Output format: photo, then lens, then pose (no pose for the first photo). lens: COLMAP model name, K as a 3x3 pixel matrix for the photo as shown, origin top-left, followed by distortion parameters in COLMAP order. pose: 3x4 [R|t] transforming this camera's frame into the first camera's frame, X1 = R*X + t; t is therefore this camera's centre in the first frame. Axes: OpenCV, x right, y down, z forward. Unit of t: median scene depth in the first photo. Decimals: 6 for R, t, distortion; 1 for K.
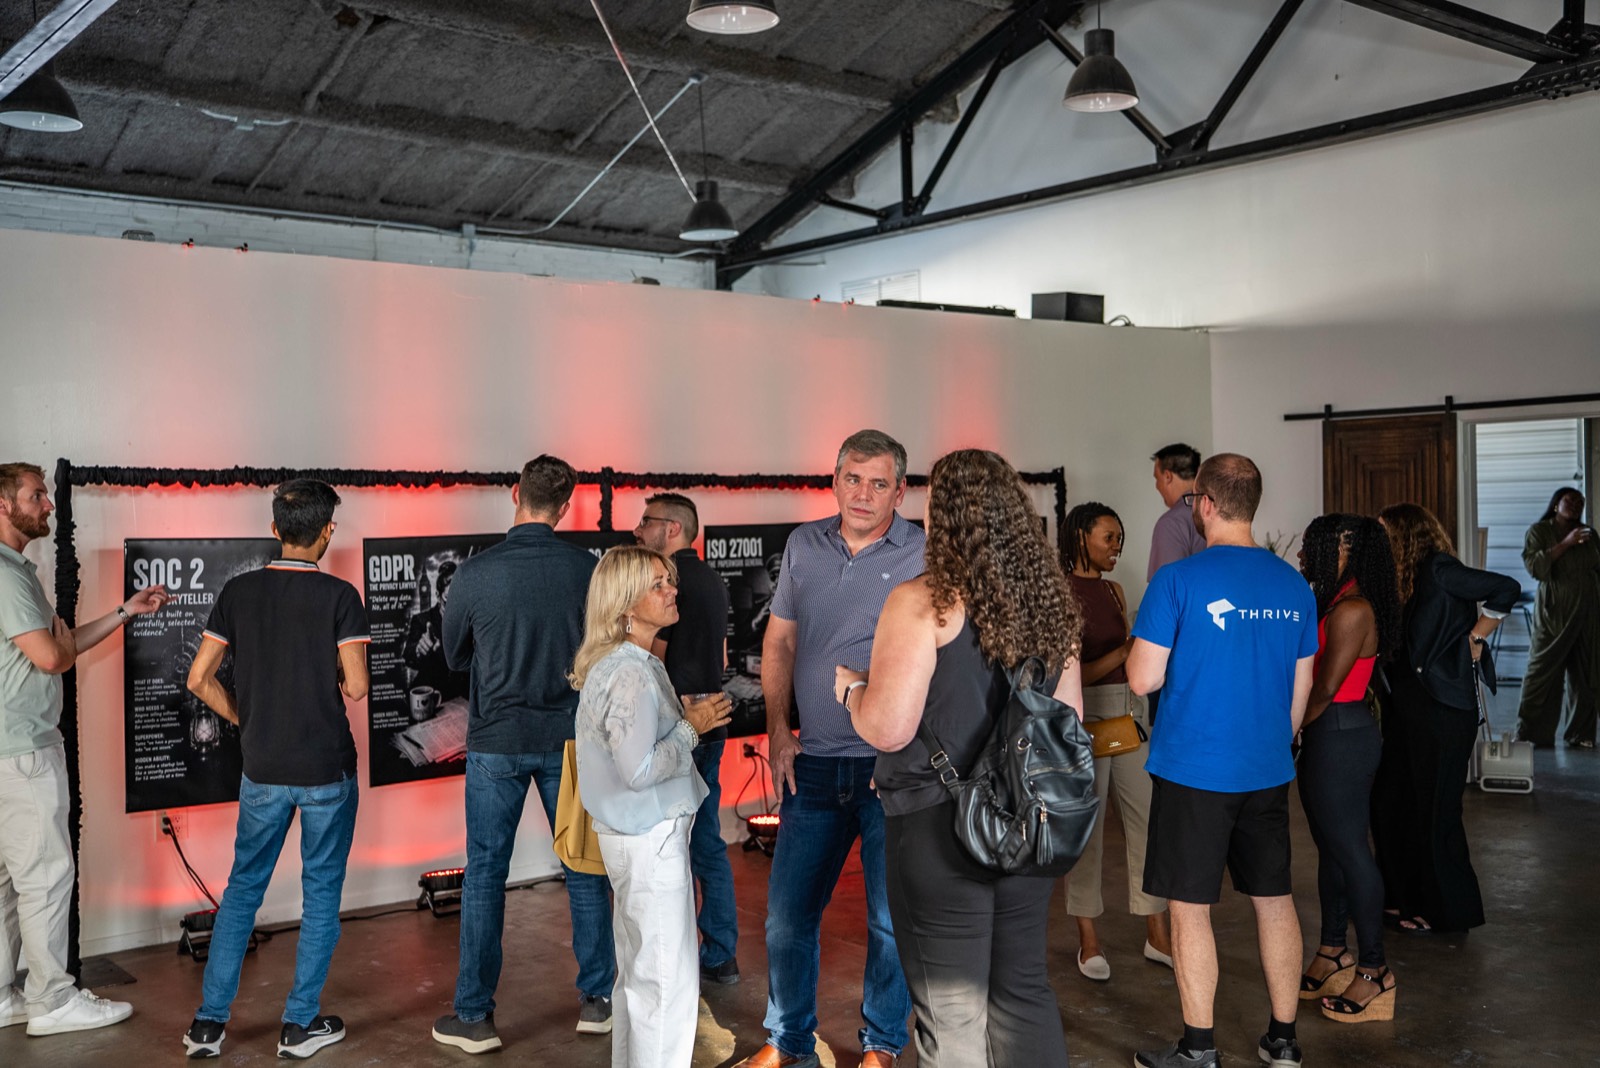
lens RADIAL K [[1620.9, 0, 810.3], [0, 1620.9, 532.7], [0, 0, 1]] dist [0.009849, 0.000000]
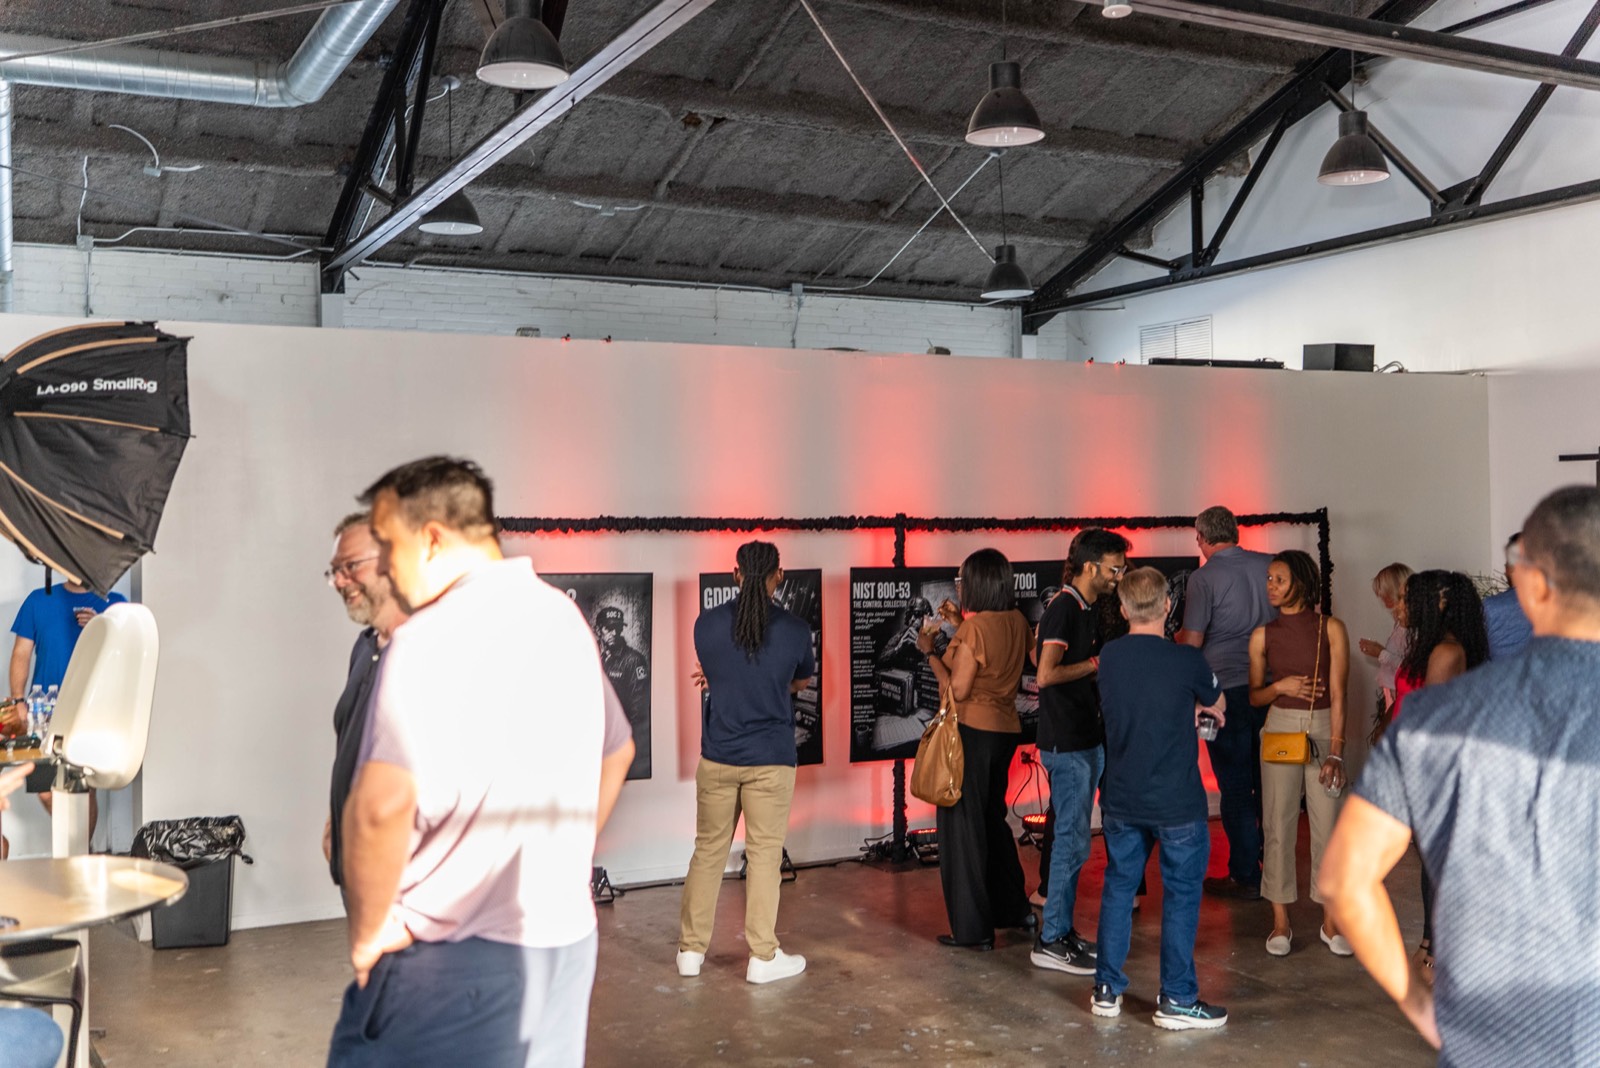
lens RADIAL K [[1620.9, 0, 814.5], [0, 1620.9, 578.3], [0, 0, 1]] dist [0.009849, 0.000000]
pose [[0.978938, 0.010148, -0.203908, 0.037526], [-0.006327, 0.999792, 0.019383, -0.010684], [0.204062, -0.017684, 0.978798, -0.114805]]
